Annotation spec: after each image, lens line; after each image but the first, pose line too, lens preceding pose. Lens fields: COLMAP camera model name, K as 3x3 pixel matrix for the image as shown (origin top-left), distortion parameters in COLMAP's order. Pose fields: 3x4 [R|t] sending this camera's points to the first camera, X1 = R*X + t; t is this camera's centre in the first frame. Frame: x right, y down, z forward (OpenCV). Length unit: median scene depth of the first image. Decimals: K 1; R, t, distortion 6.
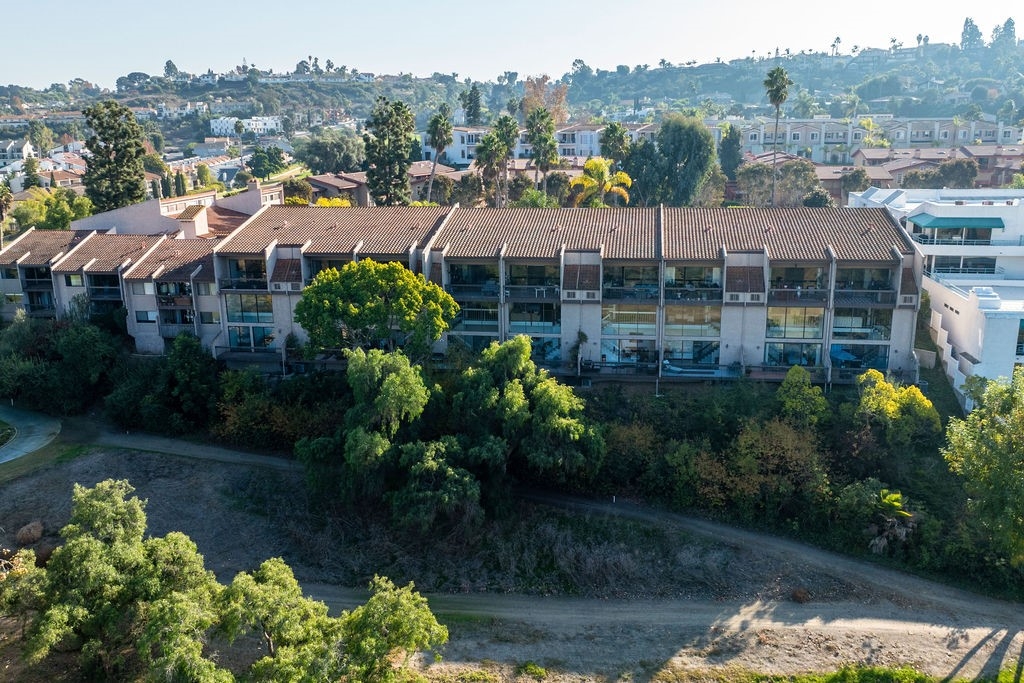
lens RADIAL K [[850.0, 0, 510.1], [0, 850.0, 343.1], [0, 0, 1]] dist [-0.015692, -0.015308]
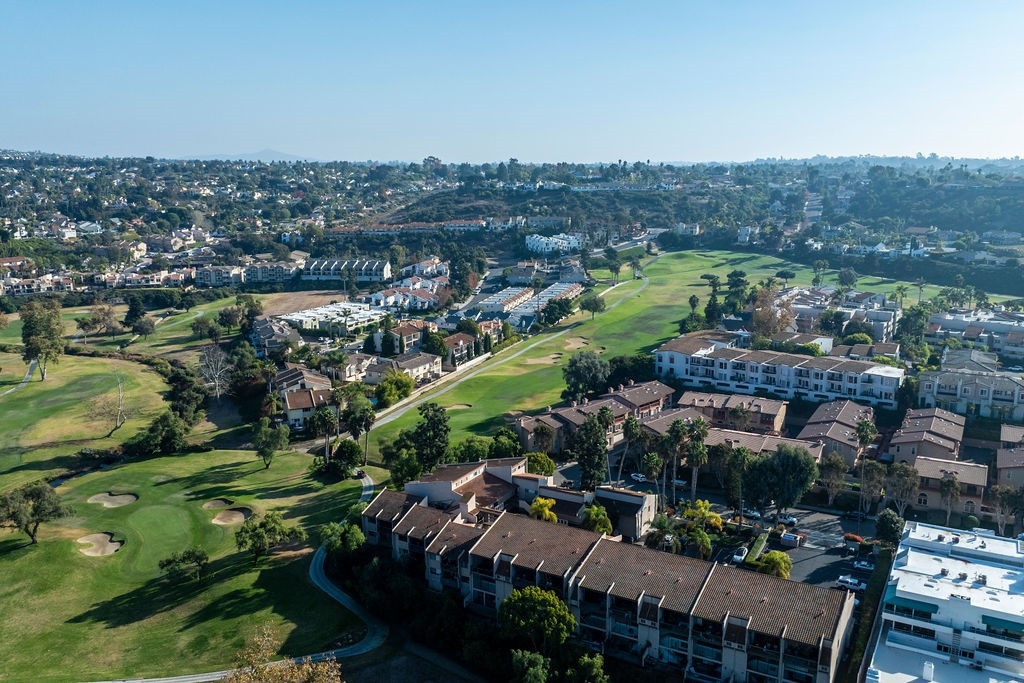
lens RADIAL K [[850.0, 0, 511.6], [0, 850.0, 345.3], [0, 0, 1]] dist [-0.015692, -0.015308]
pose [[0.933773, 0.082253, -0.348285, 0.150922], [-0.095105, 0.995268, -0.019935, -0.223350], [0.344997, 0.051739, 0.937177, -0.321566]]
